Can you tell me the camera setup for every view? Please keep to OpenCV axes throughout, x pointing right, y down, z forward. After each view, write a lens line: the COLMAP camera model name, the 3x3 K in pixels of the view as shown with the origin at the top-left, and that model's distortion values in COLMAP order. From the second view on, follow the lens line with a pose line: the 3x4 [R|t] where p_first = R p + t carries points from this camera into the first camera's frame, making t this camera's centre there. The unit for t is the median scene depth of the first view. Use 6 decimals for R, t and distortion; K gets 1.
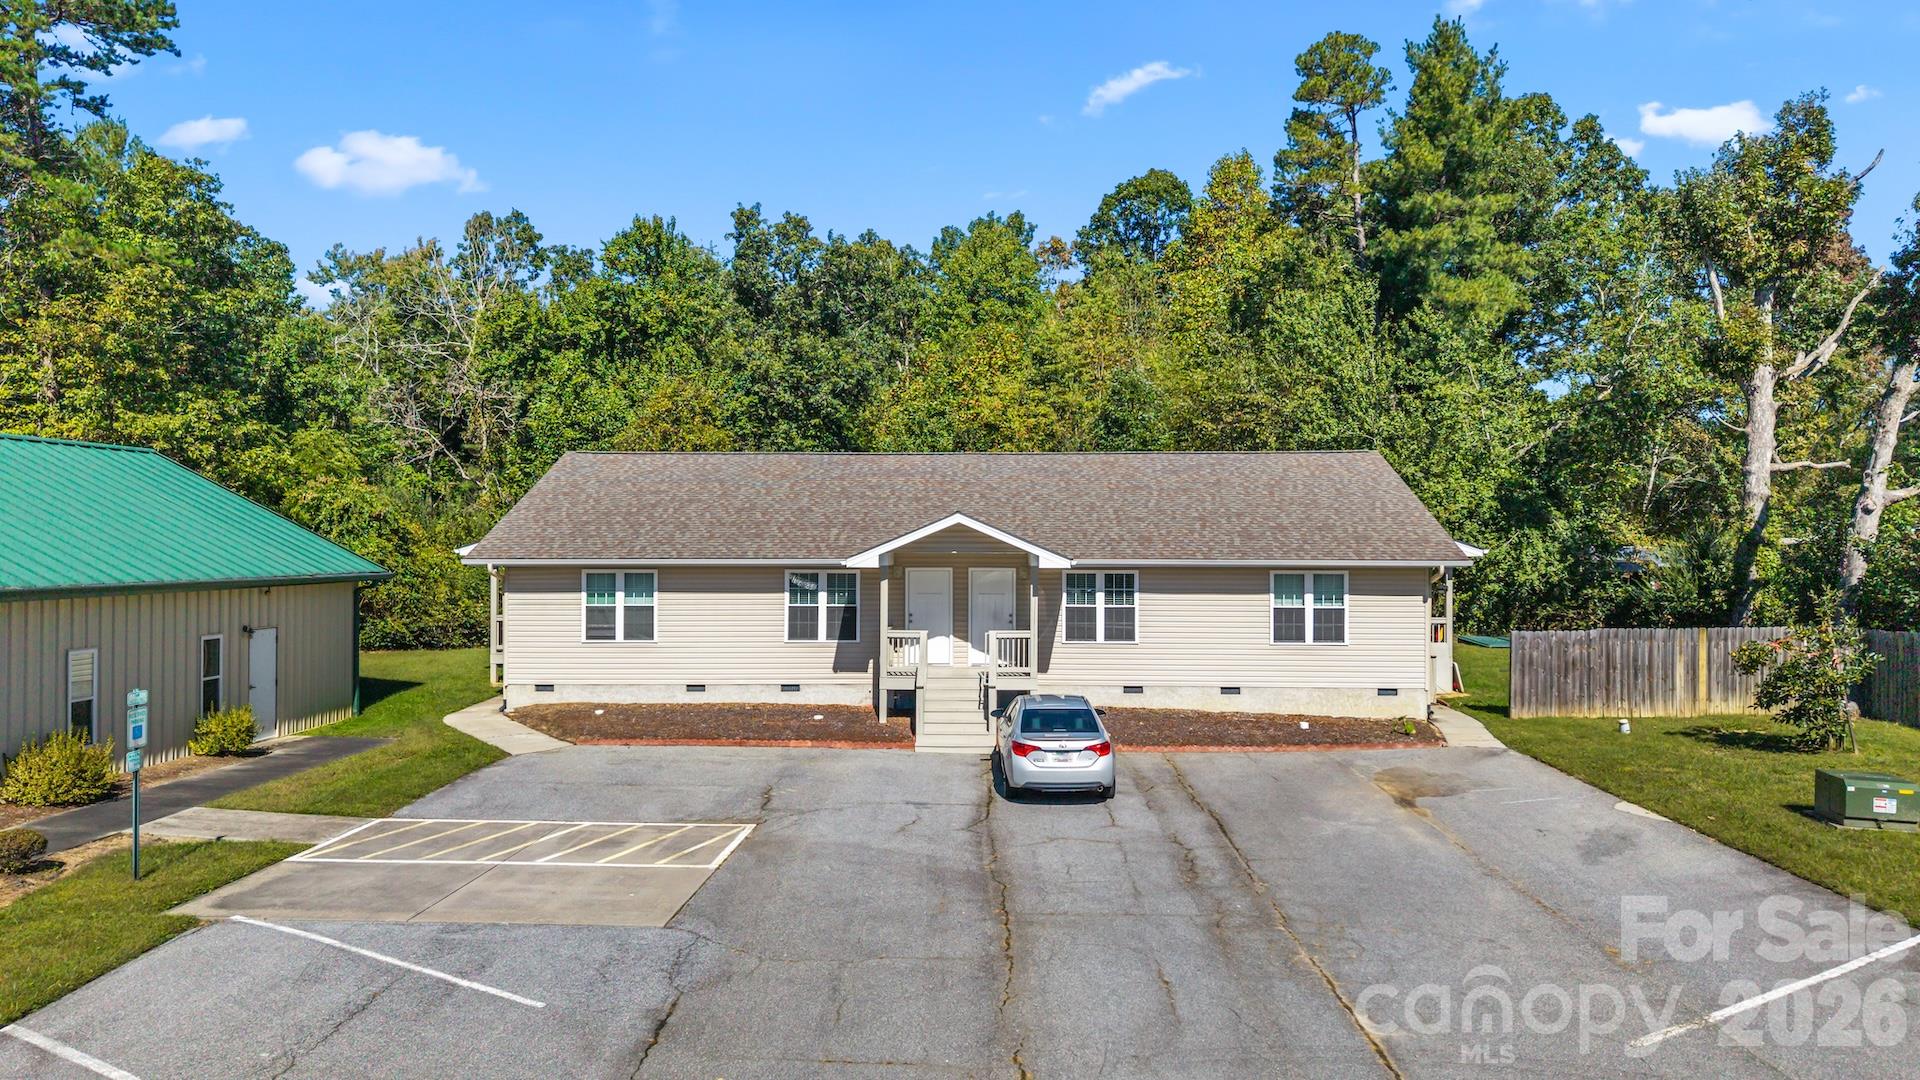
lens RADIAL K [[1298.2, 0, 960.0], [0, 1298.2, 540.0], [0, 0, 1]] dist [0.032254, -0.001081]
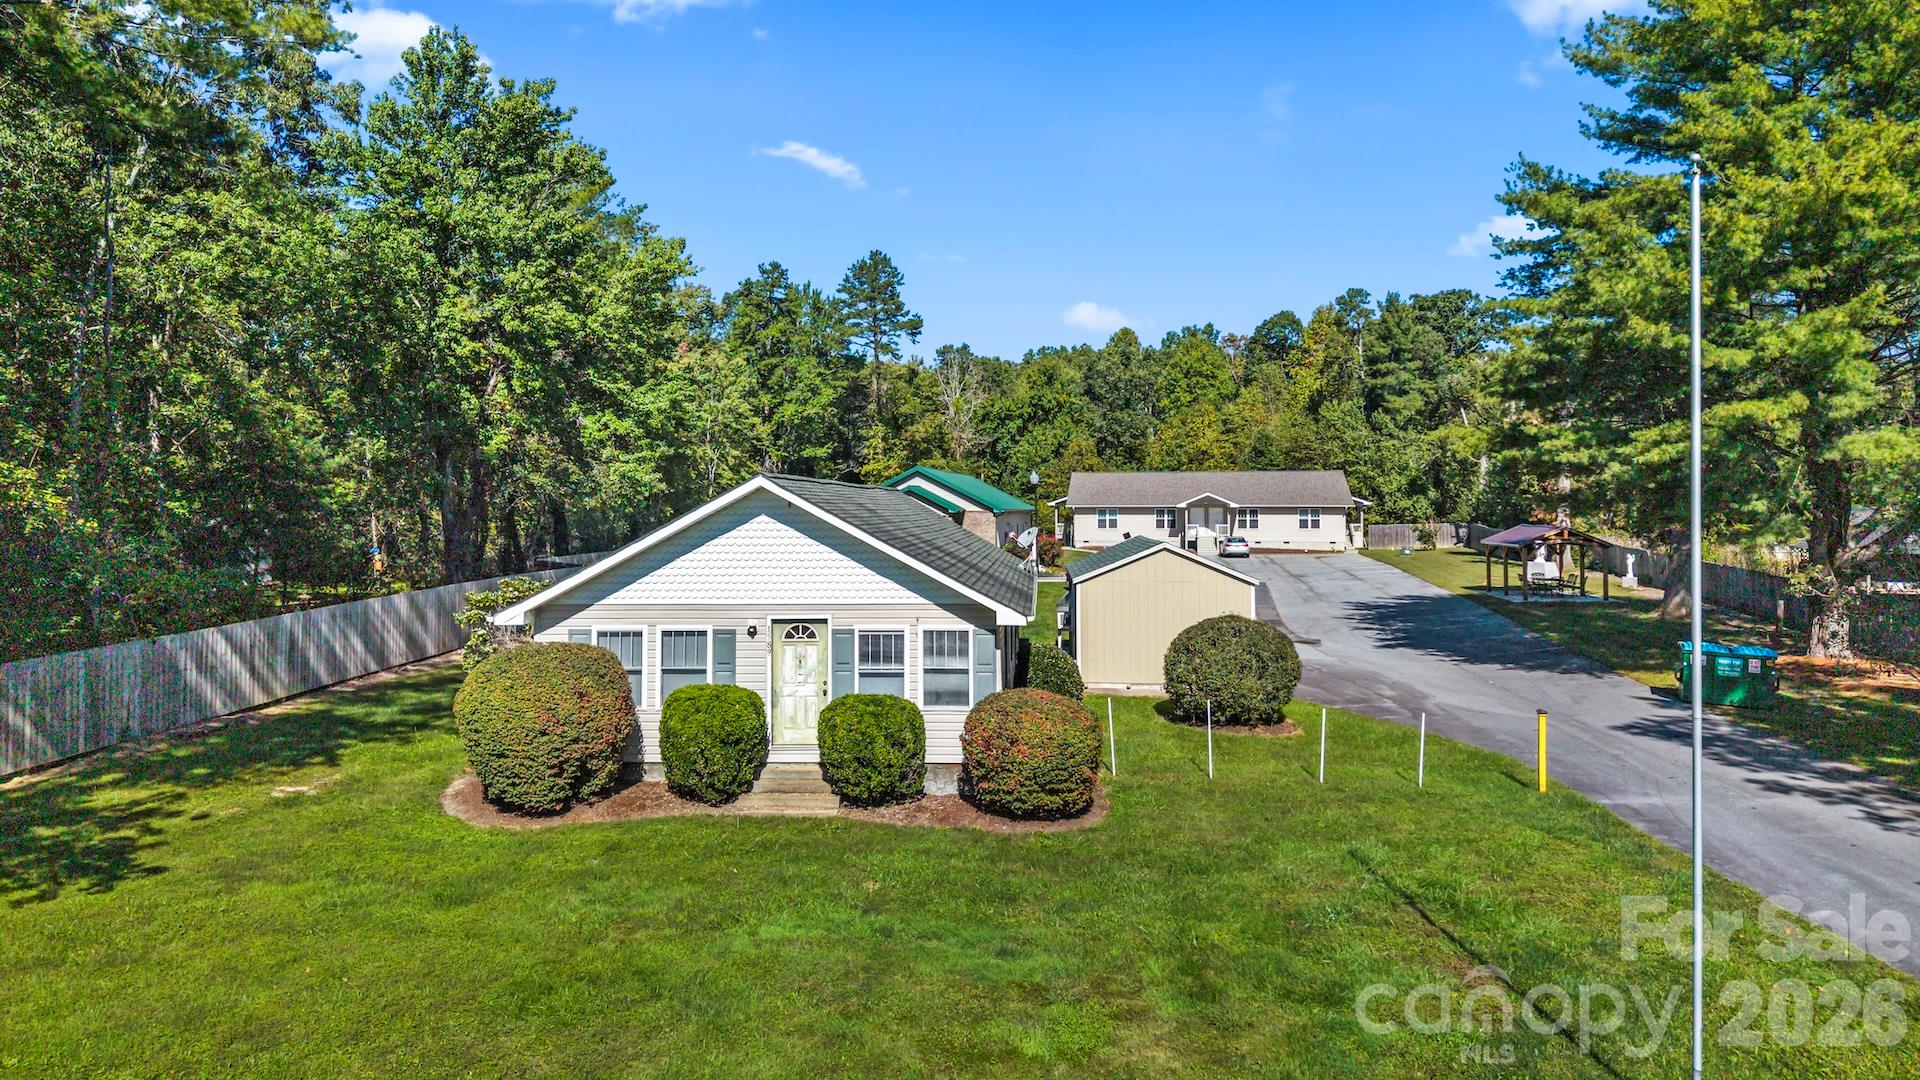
lens RADIAL K [[1281.2, 0, 934.1], [0, 1281.2, 498.5], [0, 0, 1]] dist [0.107985, -0.158290]
pose [[0.988907, -0.004217, -0.148479, -0.168530], [0.003319, 0.999975, -0.006295, 0.013009], [0.148502, 0.005733, 0.988895, -2.030684]]
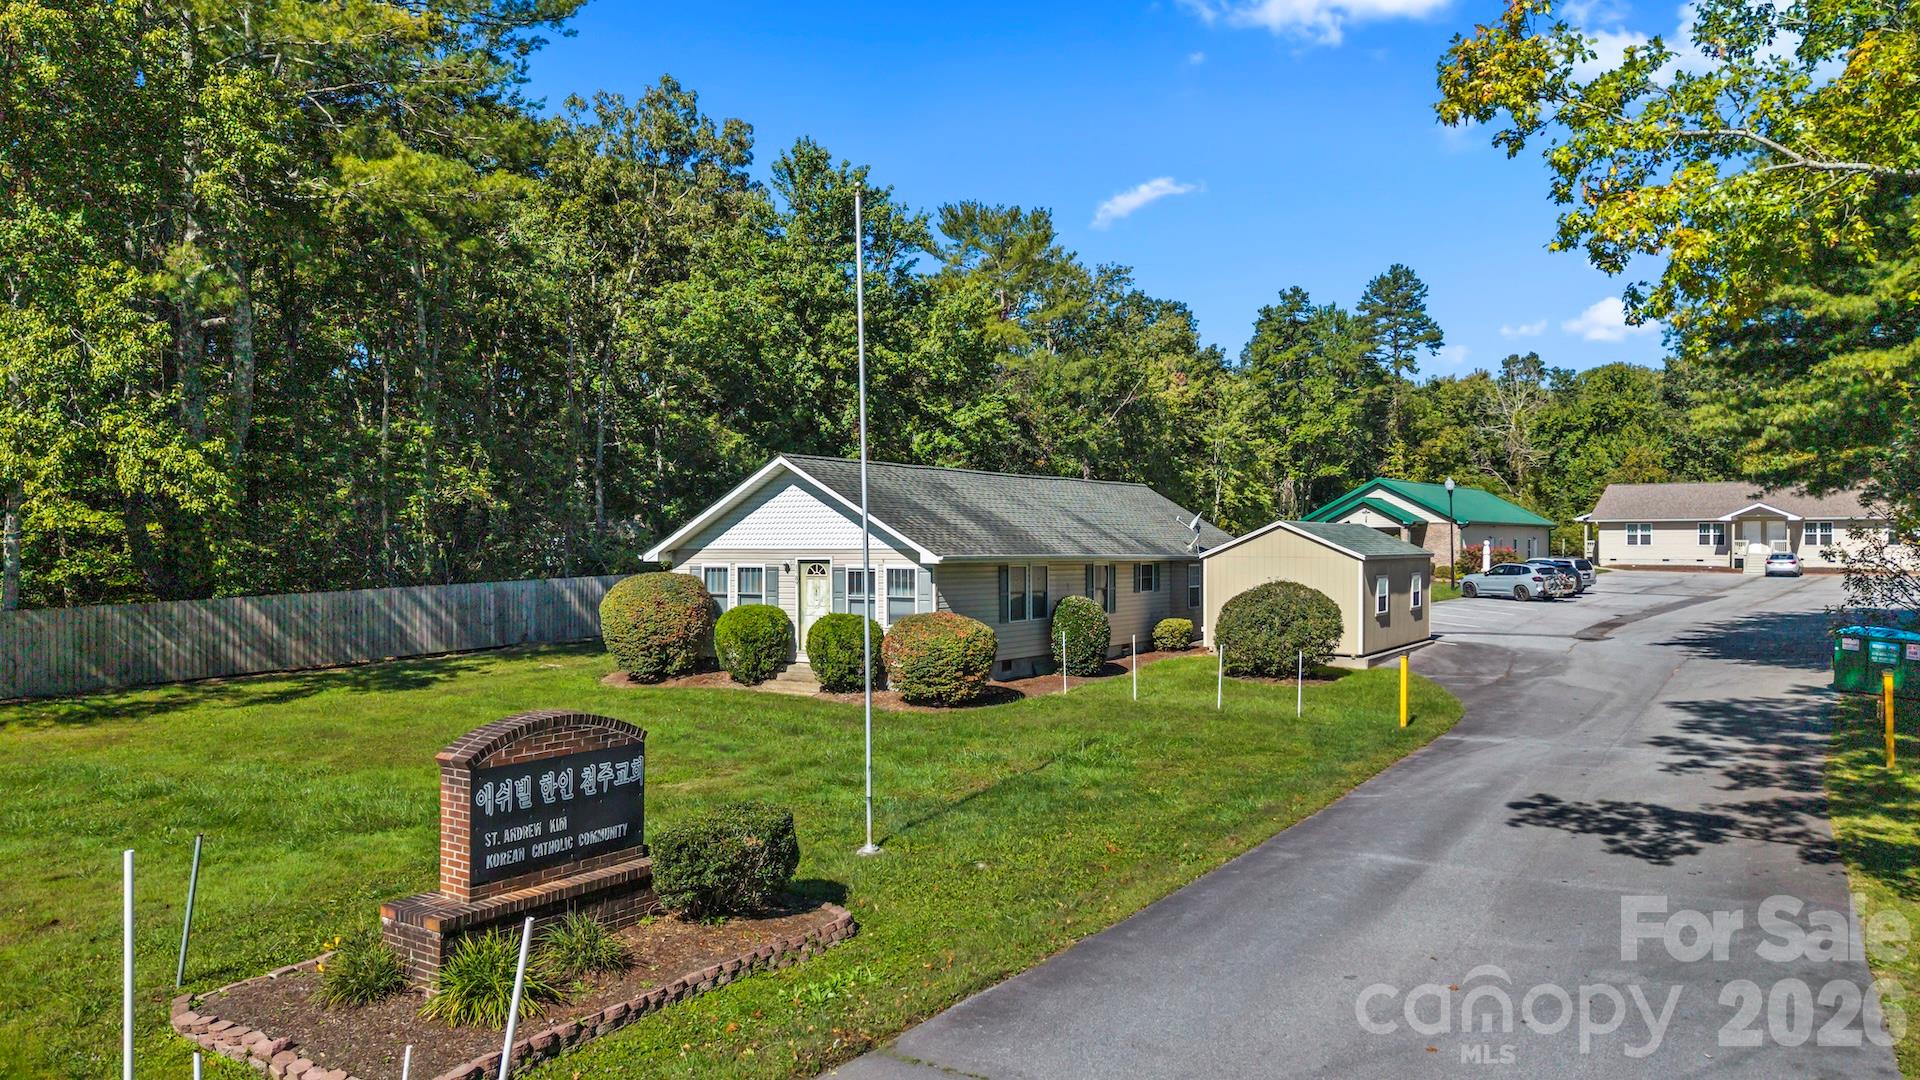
lens RADIAL K [[1266.2, 0, 960.0], [0, 1266.2, 540.0], [0, 0, 1]] dist [0.095739, -0.152334]
pose [[0.801645, -0.002593, -0.597795, 0.234202], [0.002276, 0.999997, -0.001285, 0.052477], [0.597796, -0.000330, 0.801648, -2.047542]]
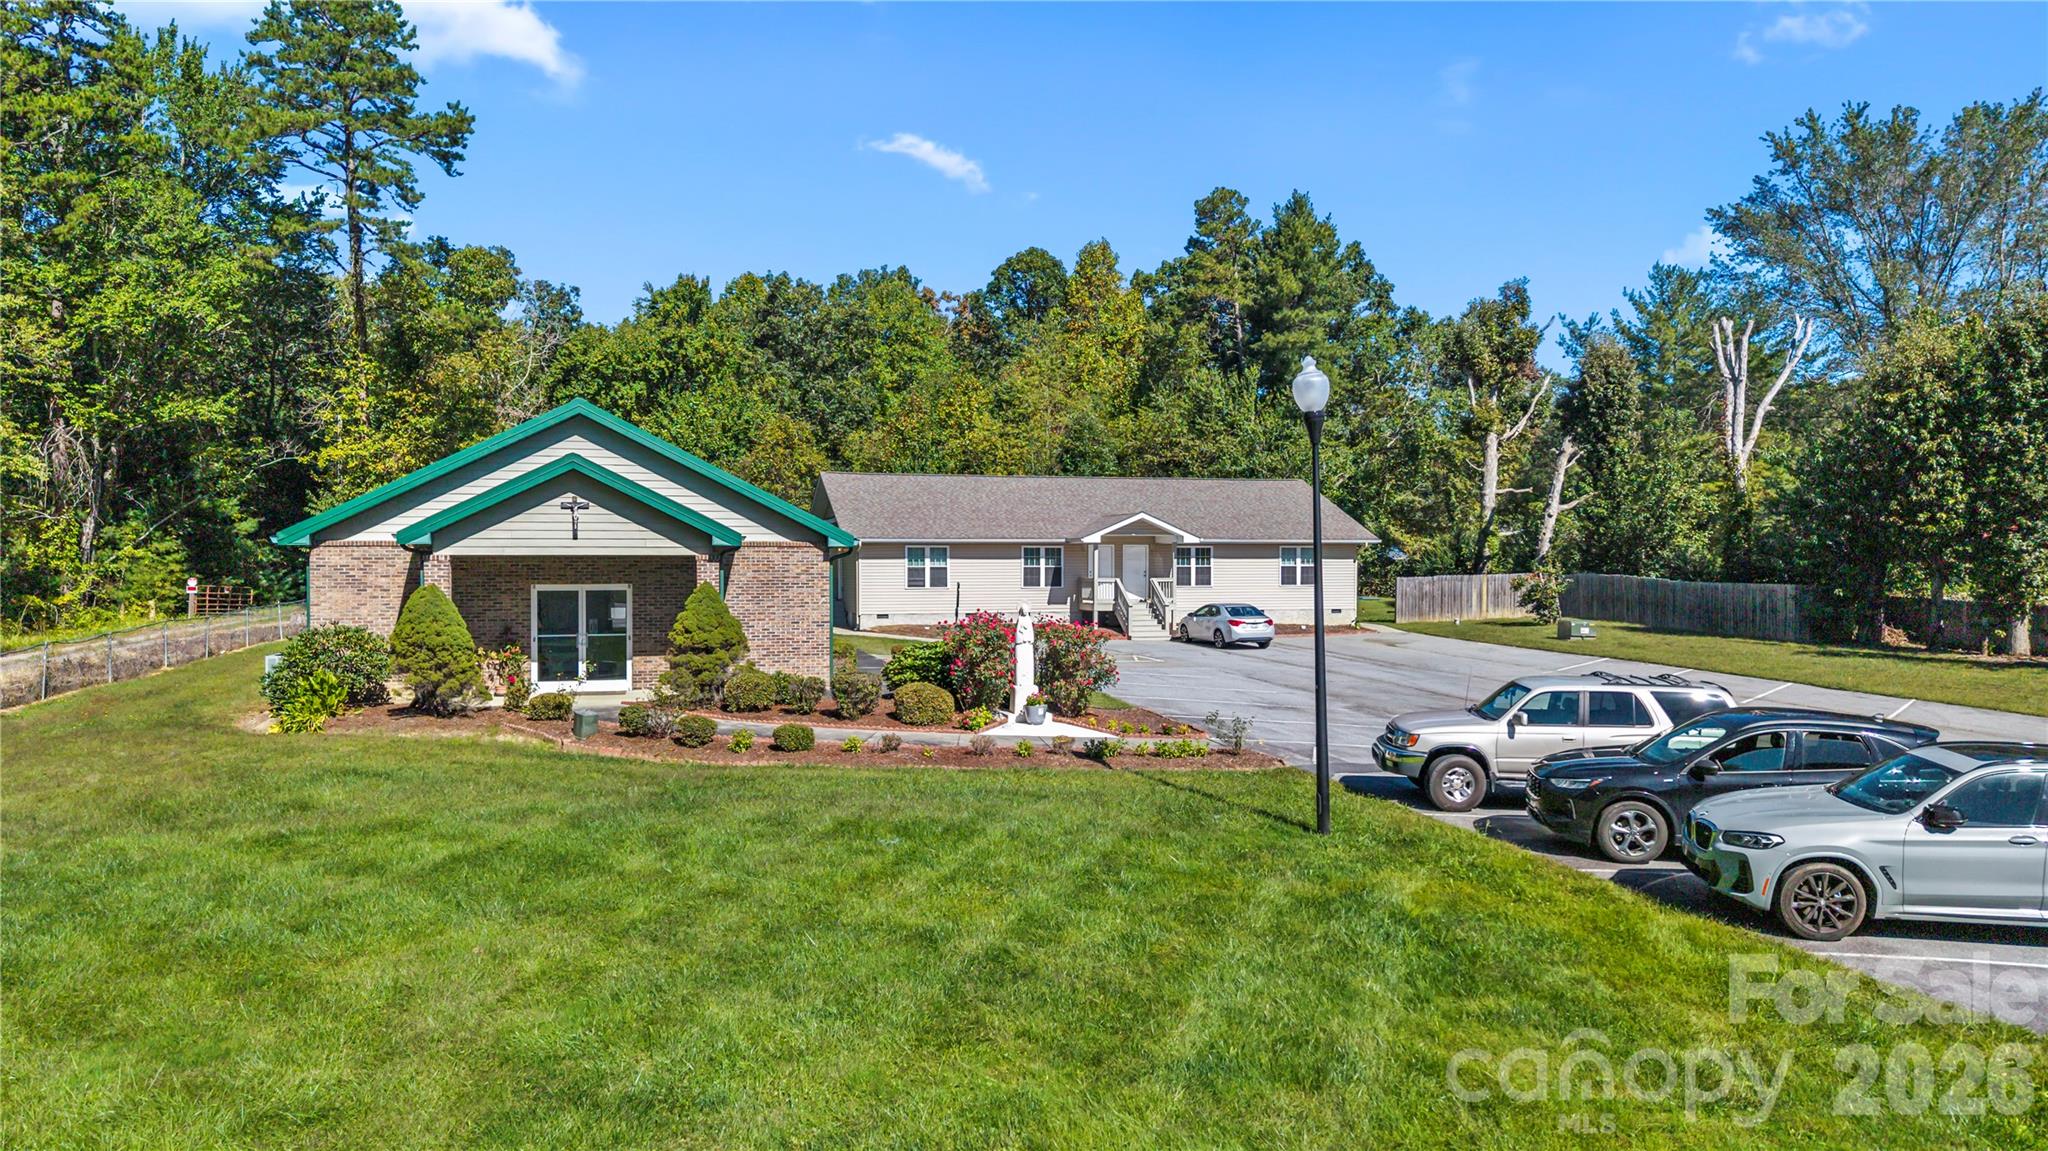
lens RADIAL K [[1367.0, 0, 1017.0], [0, 1367.0, 612.4], [0, 0, 1]] dist [0.097101, -0.109172]
pose [[0.955783, -0.012796, 0.293793, -0.540658], [0.000679, 0.999146, 0.041307, 0.029177], [-0.294071, -0.039281, 0.954976, -0.583850]]
